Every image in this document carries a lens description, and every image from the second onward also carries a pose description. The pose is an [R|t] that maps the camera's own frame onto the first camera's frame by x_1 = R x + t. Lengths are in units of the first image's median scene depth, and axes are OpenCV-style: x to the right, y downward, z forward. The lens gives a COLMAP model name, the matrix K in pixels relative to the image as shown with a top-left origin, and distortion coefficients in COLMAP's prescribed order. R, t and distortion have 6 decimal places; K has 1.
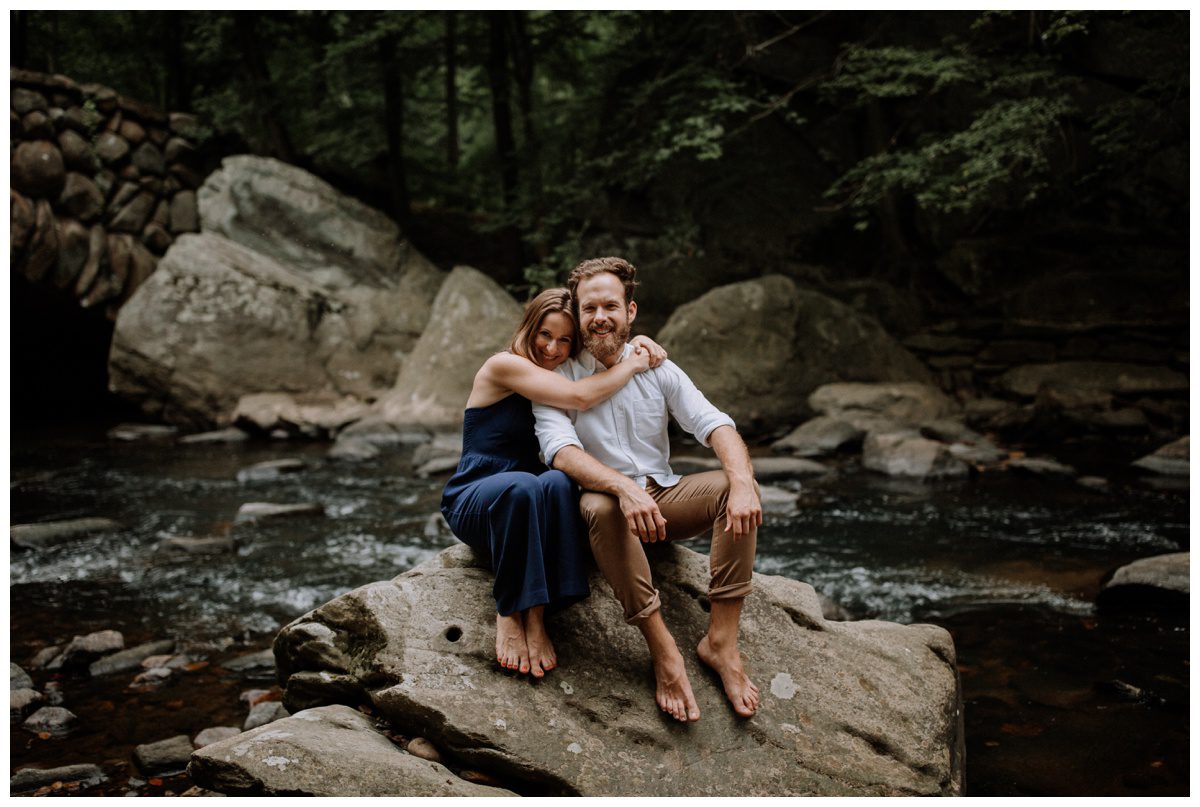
lens RADIAL K [[1121.4, 0, 601.9], [0, 1121.4, 404.0], [0, 0, 1]] dist [-0.007056, -0.015481]
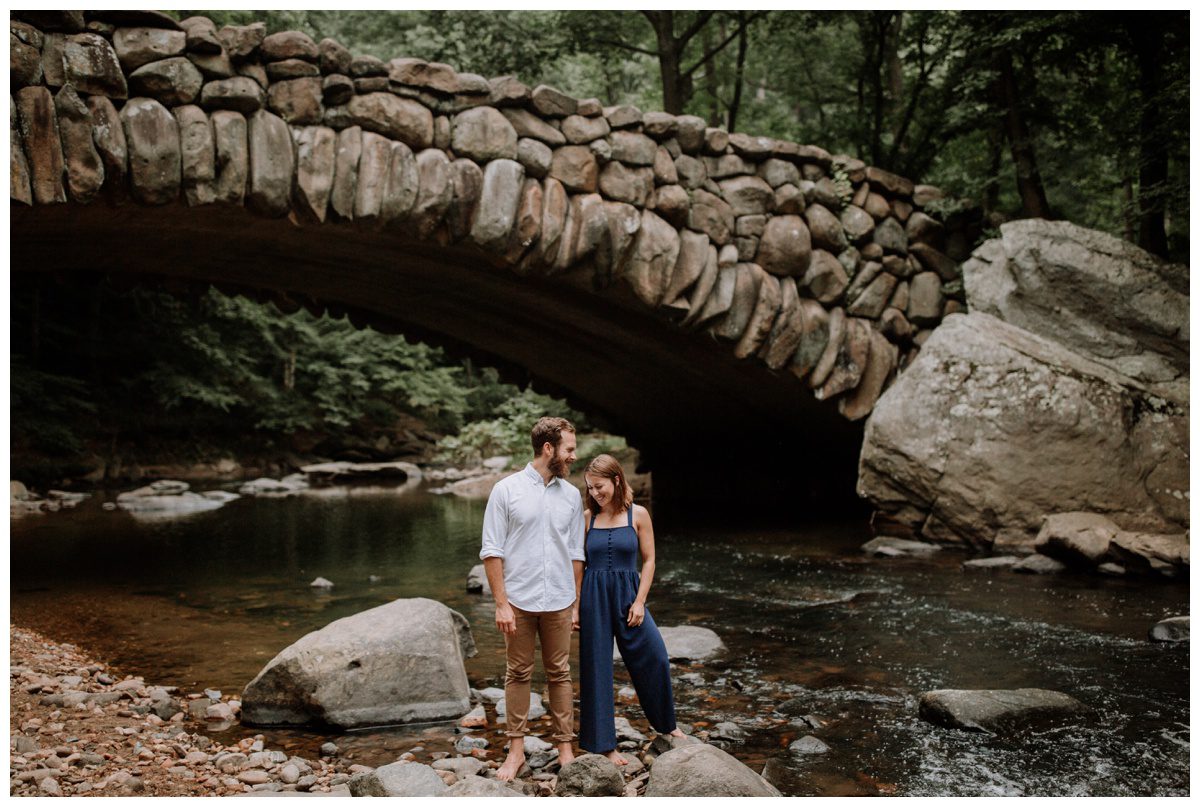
lens RADIAL K [[1121.4, 0, 601.9], [0, 1121.4, 404.0], [0, 0, 1]] dist [-0.007056, -0.015481]
pose [[0.870275, 0.024182, -0.491972, -0.197478], [-0.076171, 0.993387, -0.085914, 0.007613], [0.486640, 0.112242, 0.866362, 0.162628]]
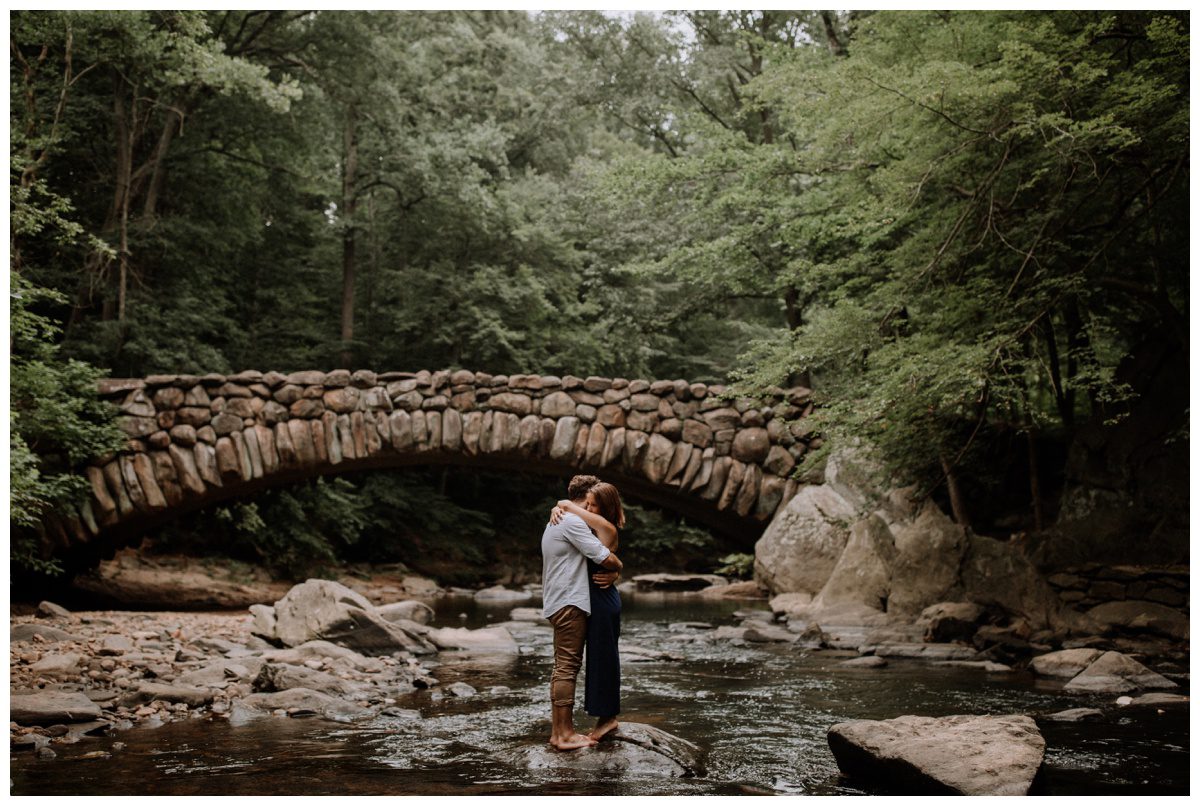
lens RADIAL K [[1231.0, 0, 600.0], [0, 1231.0, 403.0], [0, 0, 1]] dist [-0.006195, -0.008476]
pose [[0.578680, -0.054609, -0.813724, 0.867457], [-0.103845, 0.984700, -0.139933, -0.001967], [0.808916, 0.165478, 0.564155, -0.188671]]
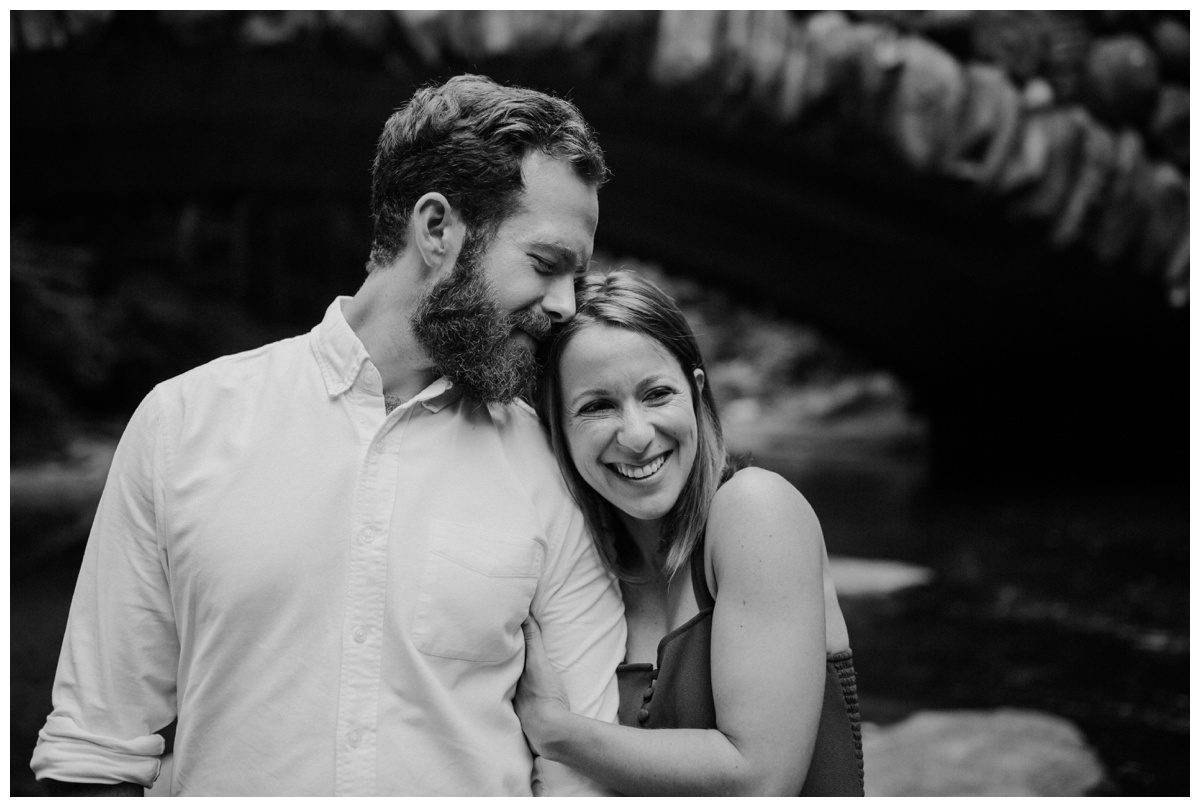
lens RADIAL K [[1134.1, 0, 598.6], [0, 1134.1, 392.8], [0, 0, 1]] dist [-0.015391, -0.007161]
pose [[0.731809, 0.019170, -0.681240, -0.308635], [-0.061108, 0.997424, -0.037577, 0.005647], [0.678765, 0.069128, 0.731095, 0.379812]]
